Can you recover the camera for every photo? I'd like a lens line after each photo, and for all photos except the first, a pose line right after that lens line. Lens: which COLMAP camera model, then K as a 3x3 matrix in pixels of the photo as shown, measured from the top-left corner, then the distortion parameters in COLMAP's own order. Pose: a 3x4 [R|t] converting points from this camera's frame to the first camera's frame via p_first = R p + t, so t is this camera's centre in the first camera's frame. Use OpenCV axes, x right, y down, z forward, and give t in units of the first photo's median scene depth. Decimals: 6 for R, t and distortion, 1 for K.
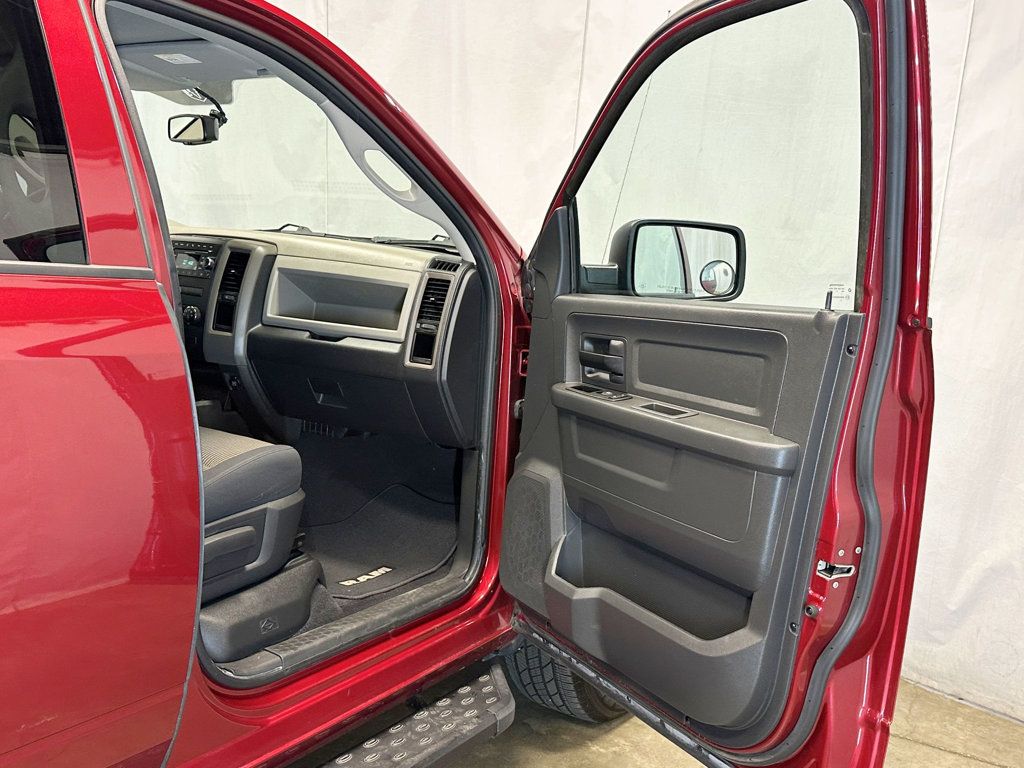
lens RADIAL K [[950.5, 0, 512.0], [0, 950.5, 384.0], [0, 0, 1]] dist [0.108868, -0.191649]
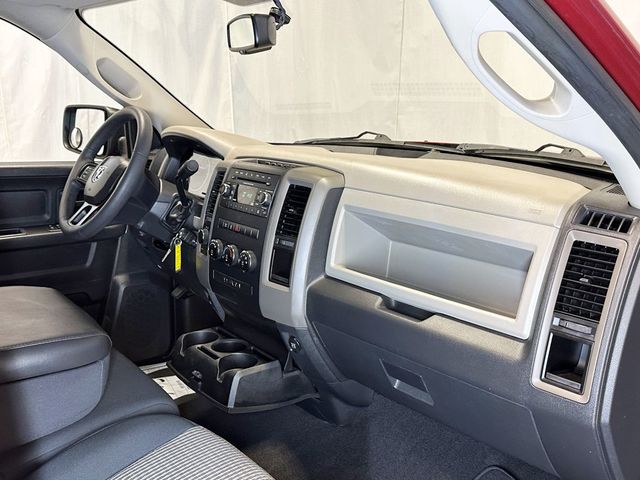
lens RADIAL K [[594.0, 0, 320.0], [0, 594.0, 240.0], [0, 0, 1]] dist [0.108868, -0.191649]
pose [[0.946645, 0.021174, -0.321582, -0.107949], [-0.001597, 0.998135, 0.061022, -0.123966], [0.322274, -0.057253, 0.944913, 0.538770]]
